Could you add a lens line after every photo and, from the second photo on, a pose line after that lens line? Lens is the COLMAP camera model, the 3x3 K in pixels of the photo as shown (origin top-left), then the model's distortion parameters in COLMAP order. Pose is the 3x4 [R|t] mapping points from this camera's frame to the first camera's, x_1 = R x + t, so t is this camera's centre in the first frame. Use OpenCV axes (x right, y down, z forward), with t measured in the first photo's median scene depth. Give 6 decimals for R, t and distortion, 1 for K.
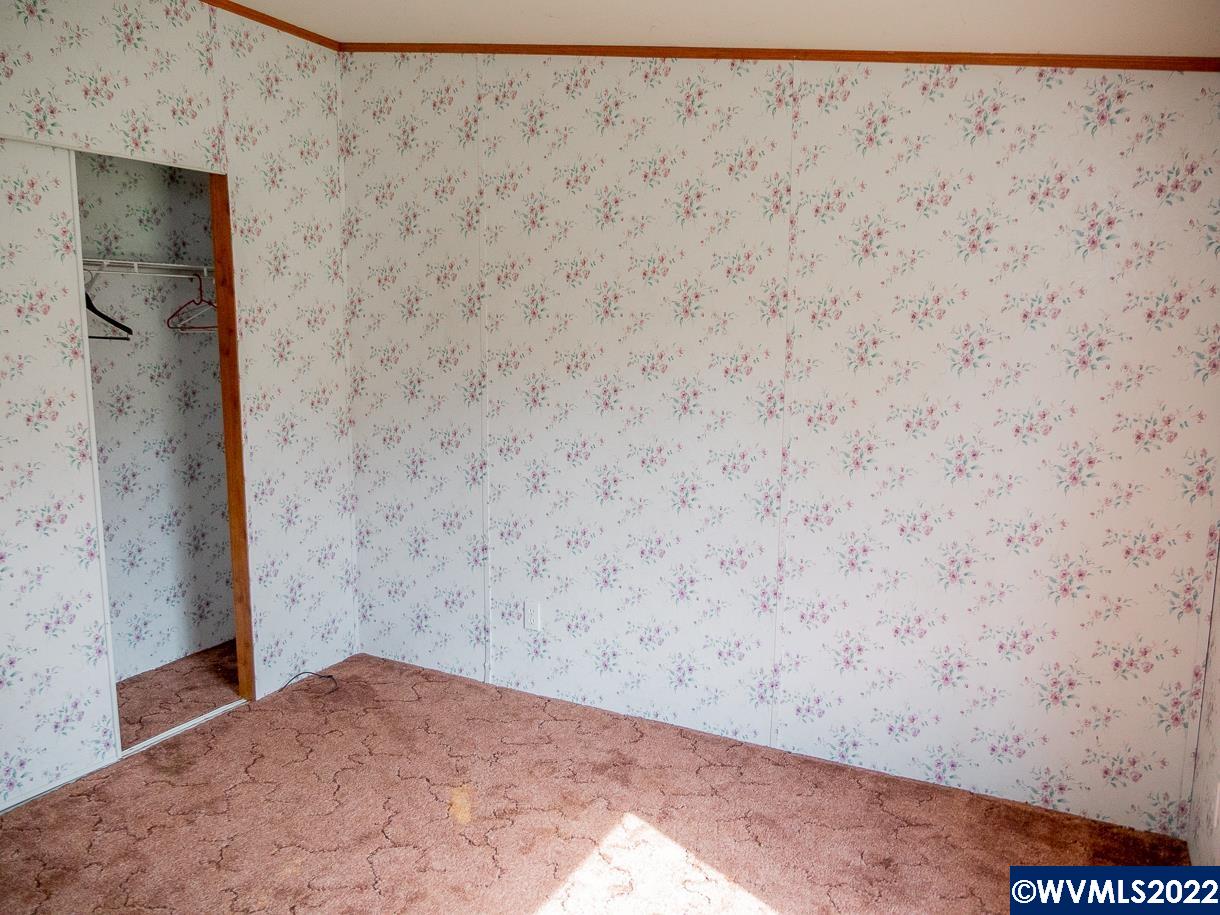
lens RADIAL K [[898.6, 0, 609.2], [0, 898.6, 459.0], [0, 0, 1]] dist [-0.016568, 0.010243]
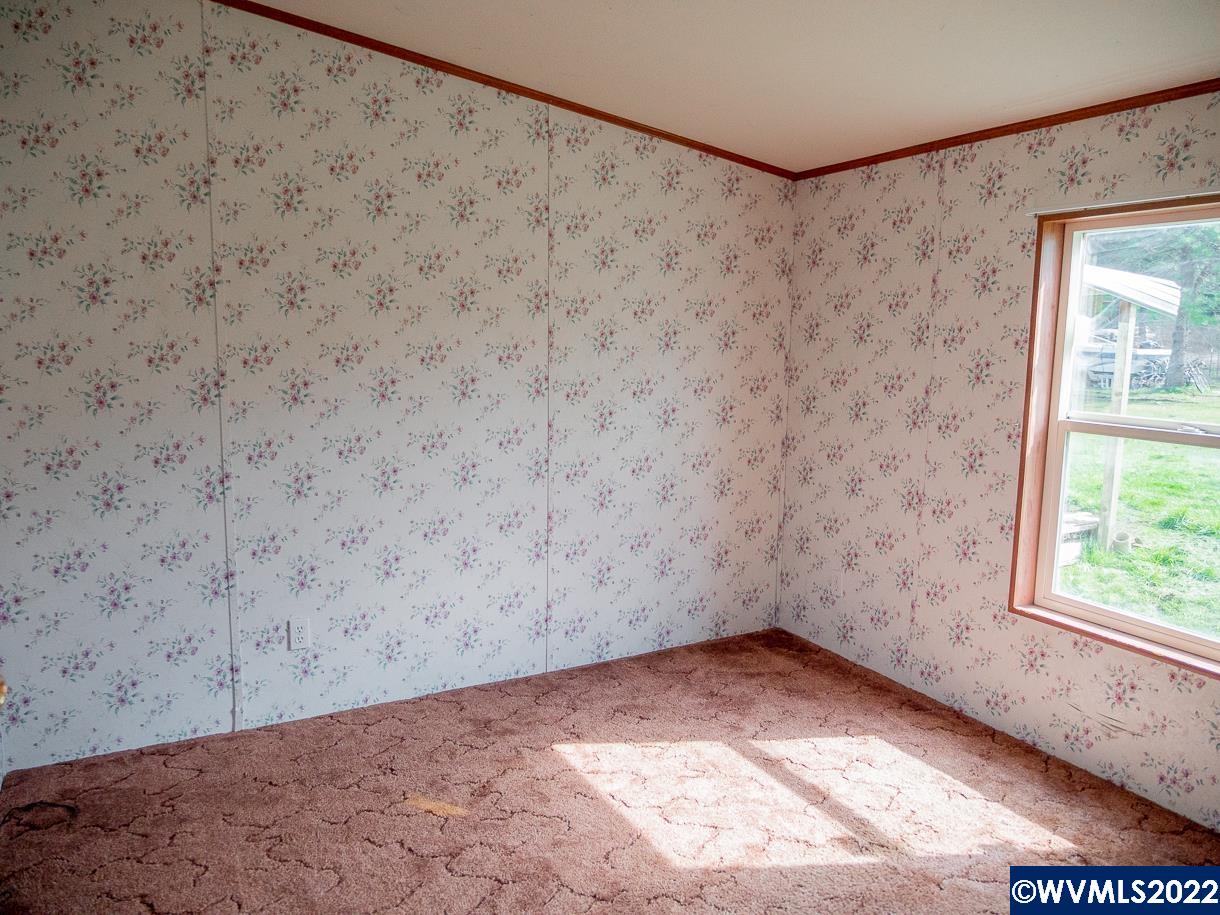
lens RADIAL K [[898.6, 0, 609.9], [0, 898.6, 455.1], [0, 0, 1]] dist [-0.016568, 0.010243]
pose [[0.549608, -0.112233, 0.827849, -0.773601], [0.116905, 0.991517, 0.056809, -0.025117], [-0.827203, 0.065557, 0.558066, 0.257682]]
